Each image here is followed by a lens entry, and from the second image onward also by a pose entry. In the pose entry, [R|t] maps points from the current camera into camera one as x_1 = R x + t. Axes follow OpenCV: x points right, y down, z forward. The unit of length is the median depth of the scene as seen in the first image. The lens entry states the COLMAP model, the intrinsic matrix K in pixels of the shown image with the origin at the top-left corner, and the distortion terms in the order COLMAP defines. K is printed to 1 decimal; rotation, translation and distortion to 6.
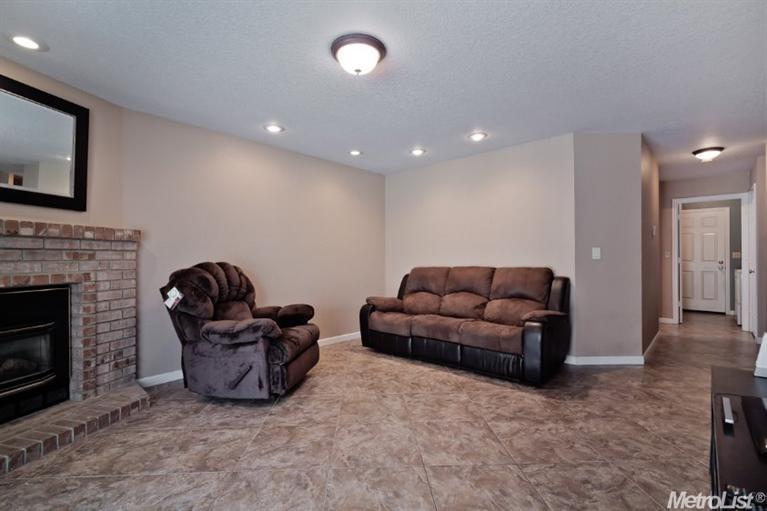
lens RADIAL K [[353.3, 0, 381.2], [0, 353.3, 250.1], [0, 0, 1]] dist [0.001495, -0.000628]
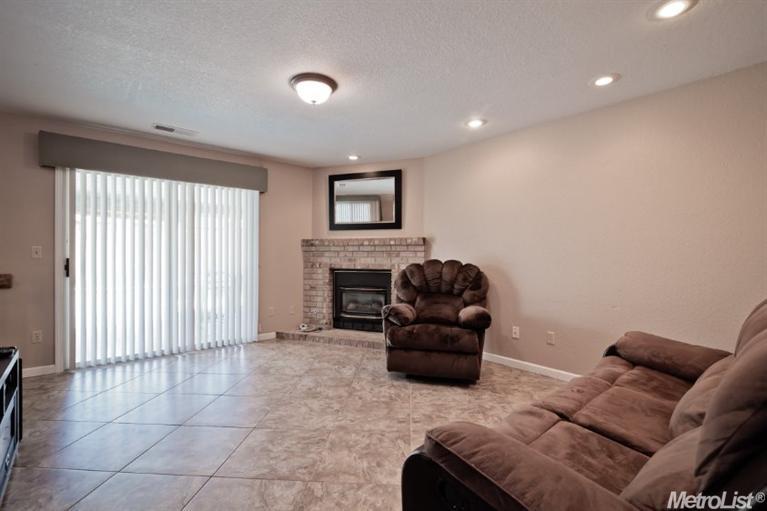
lens RADIAL K [[353.3, 0, 383.6], [0, 353.3, 253.4], [0, 0, 1]] dist [0.001495, -0.000628]
pose [[-0.113278, -0.004423, -0.993553, 0.967927], [0.013177, 0.999895, -0.005954, 0.021247], [0.993476, -0.013767, -0.113208, 1.203942]]
